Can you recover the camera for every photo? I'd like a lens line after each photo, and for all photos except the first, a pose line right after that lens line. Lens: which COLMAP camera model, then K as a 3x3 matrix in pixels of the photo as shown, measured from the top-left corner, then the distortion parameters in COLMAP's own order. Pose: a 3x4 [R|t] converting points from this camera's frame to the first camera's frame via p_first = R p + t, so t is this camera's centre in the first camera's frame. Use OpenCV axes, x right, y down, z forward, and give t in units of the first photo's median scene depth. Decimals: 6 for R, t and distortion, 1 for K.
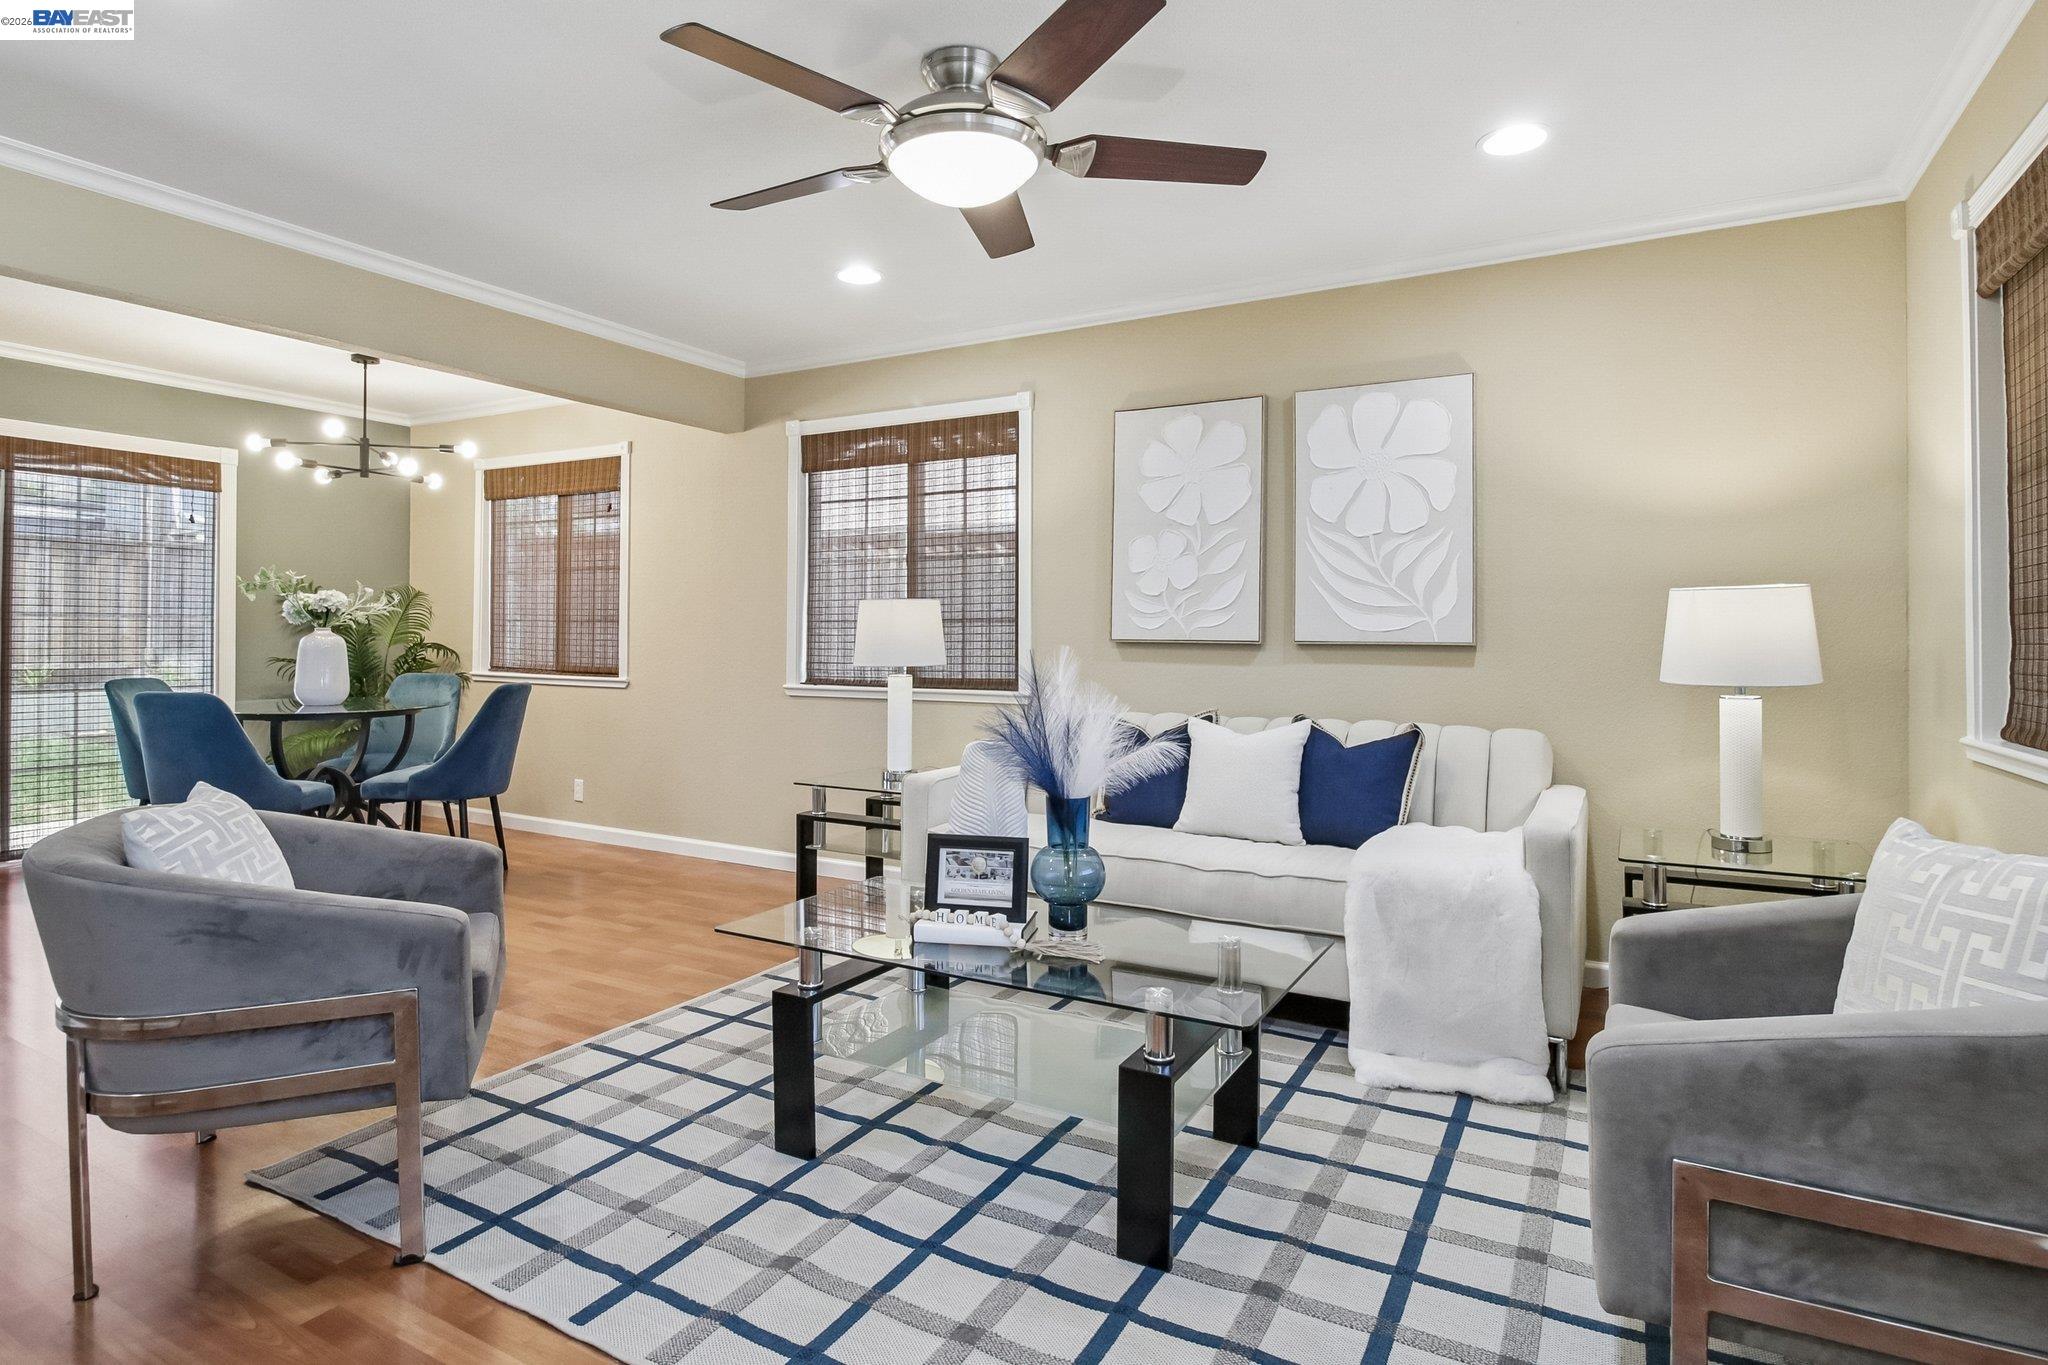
lens RADIAL K [[1061.1, 0, 1027.3], [0, 1061.1, 631.8], [0, 0, 1]] dist [0.003296, -0.014102]
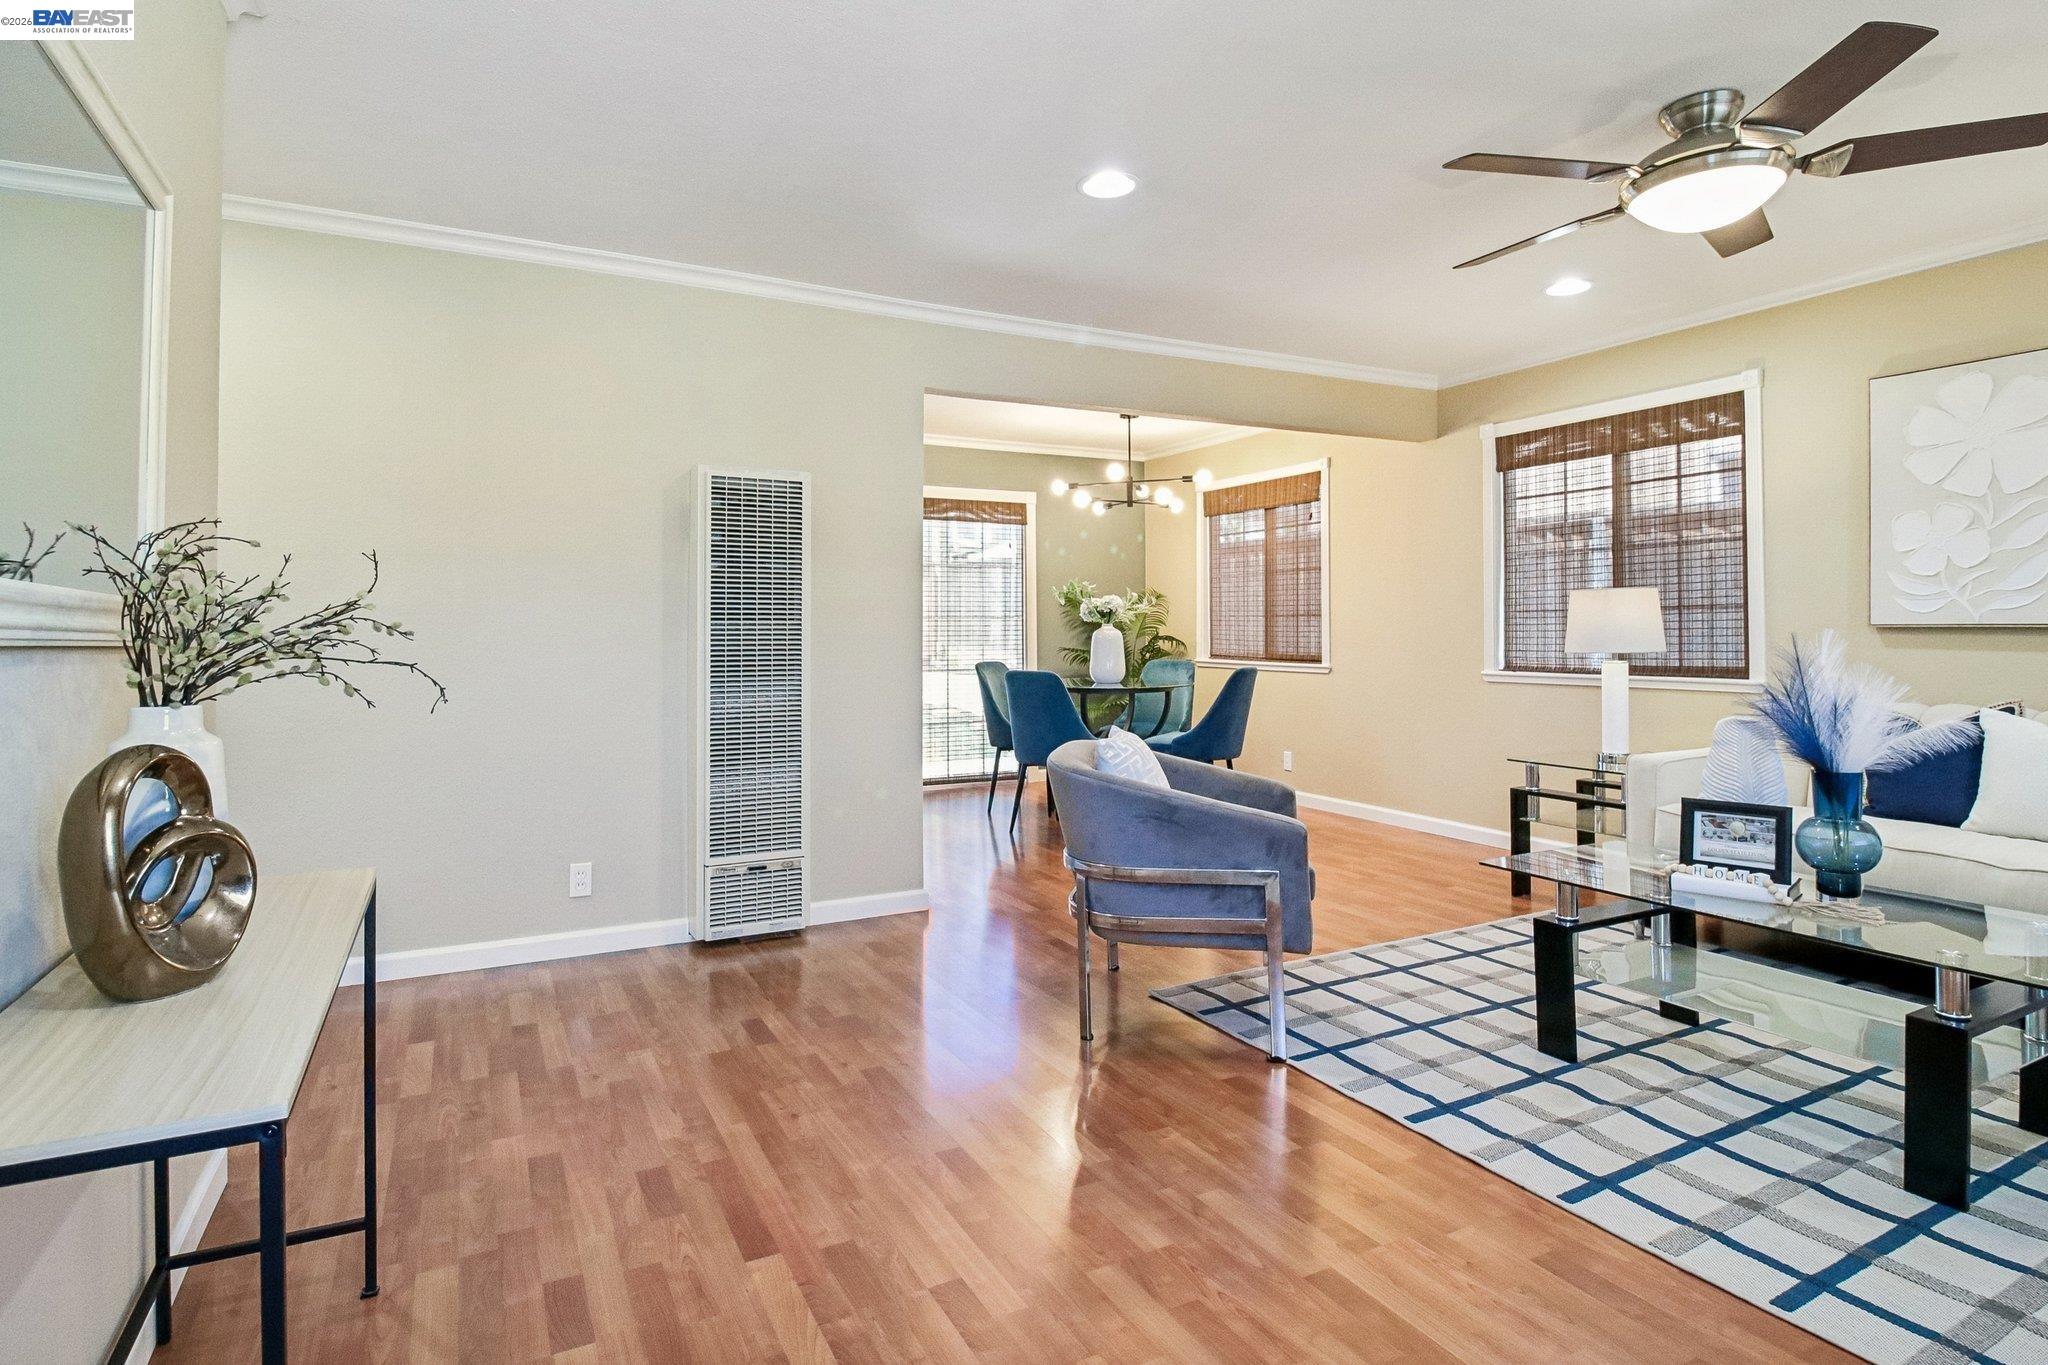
lens RADIAL K [[1060.5, 0, 1024.5], [0, 1060.5, 620.2], [0, 0, 1]] dist [0.001844, -0.013058]
pose [[0.835564, -0.015701, -0.549169, -0.032895], [0.013066, 0.999877, -0.008706, 0.001962], [0.549238, 0.000099, 0.835666, -0.186165]]
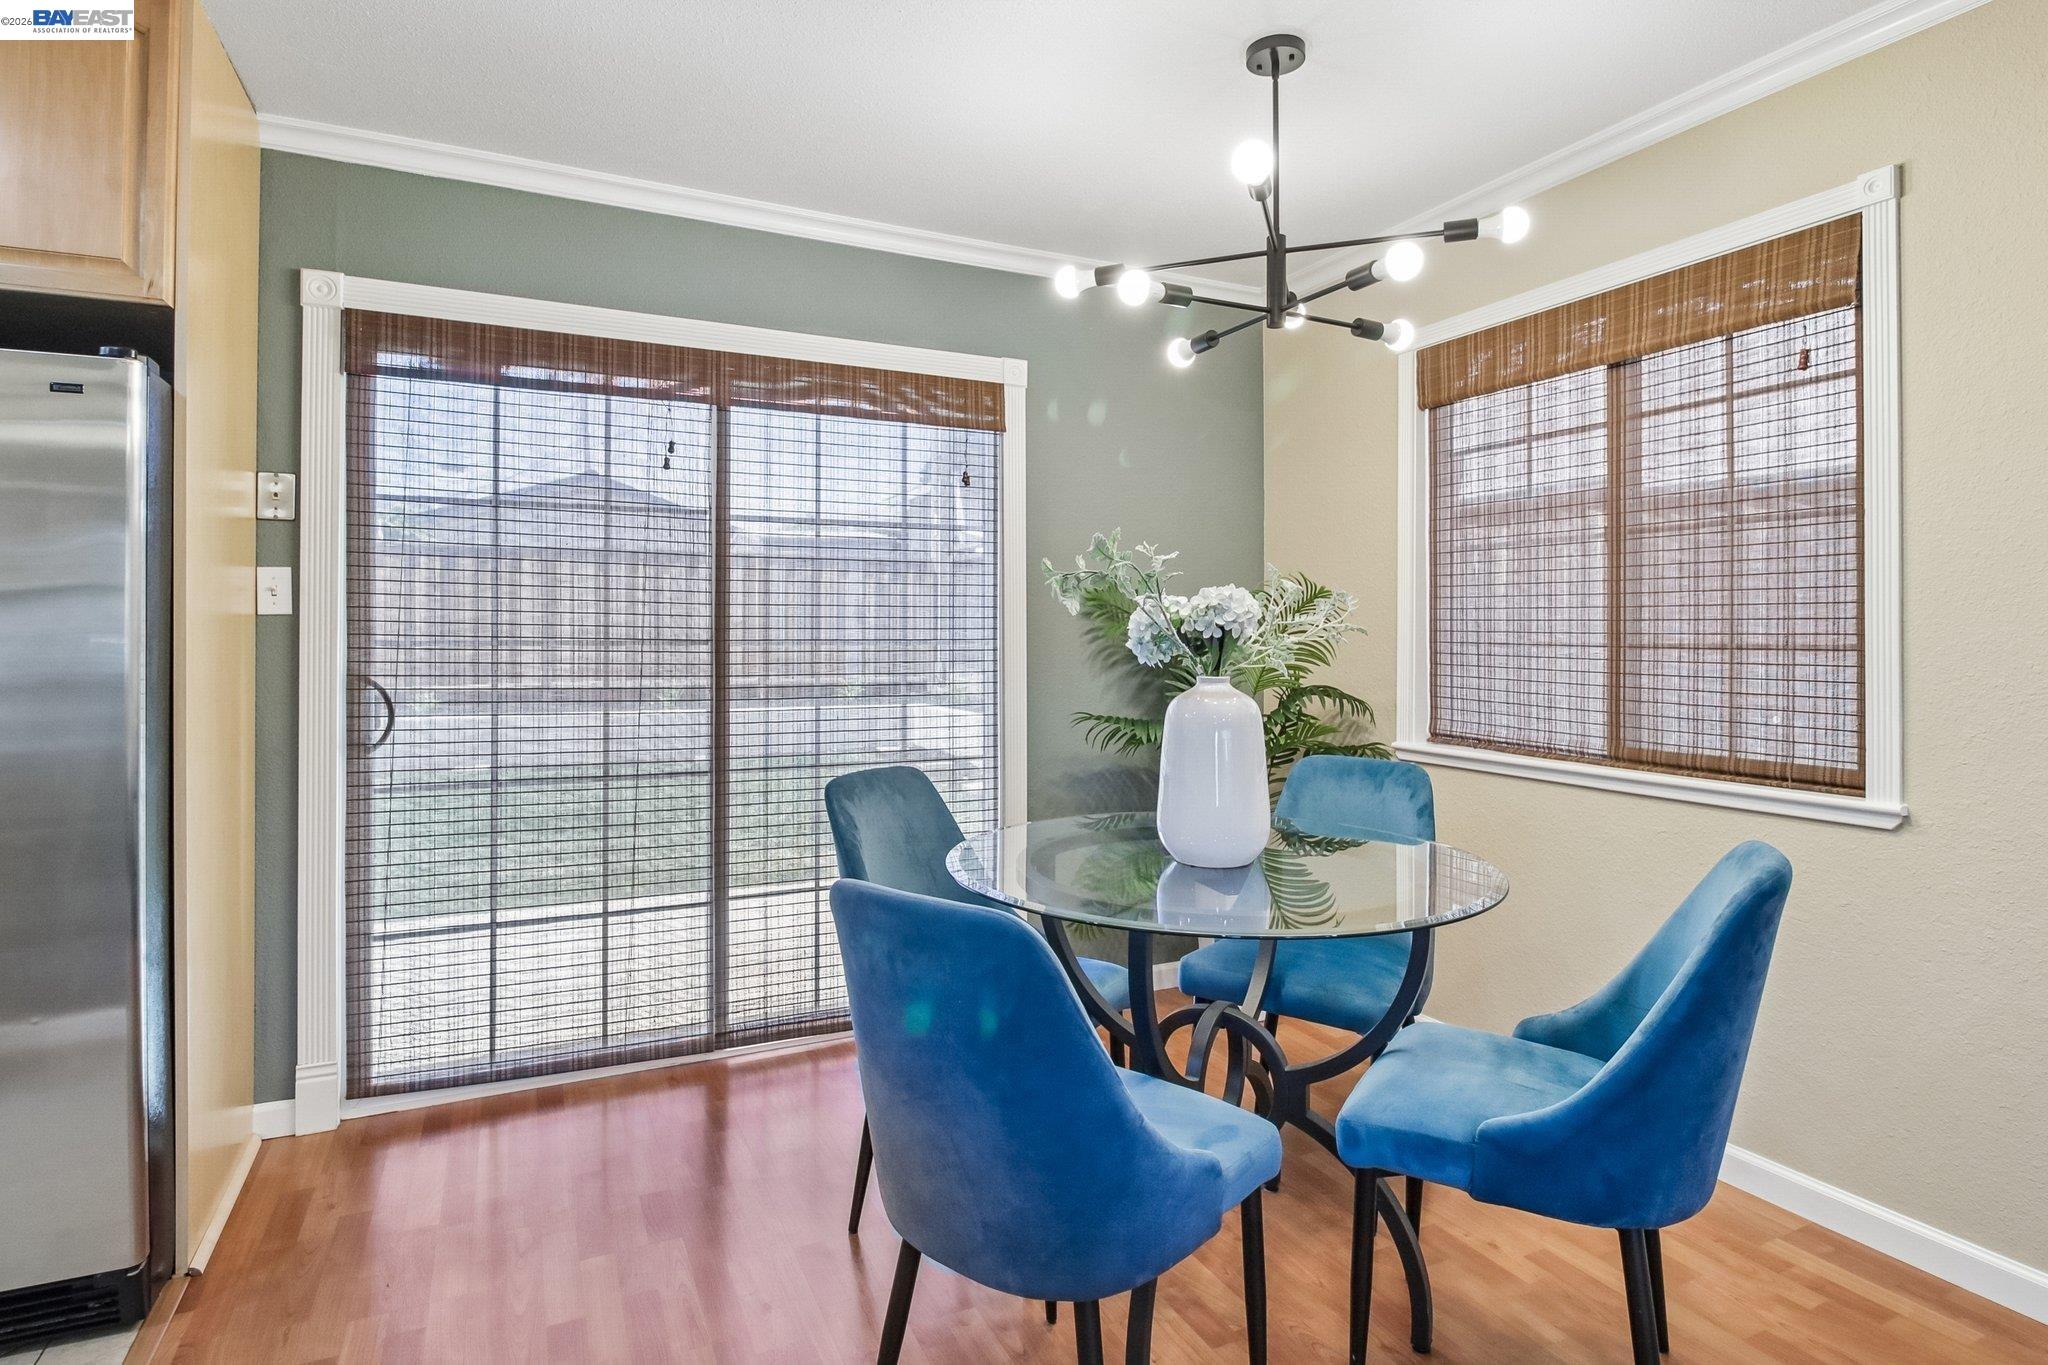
lens RADIAL K [[1061.1, 0, 1027.3], [0, 1061.1, 631.8], [0, 0, 1]] dist [0.003296, -0.014102]
pose [[0.816556, -0.009003, -0.577196, -0.572069], [0.006533, 0.999958, -0.006355, -0.022319], [0.577229, 0.001418, 0.816581, 0.728317]]
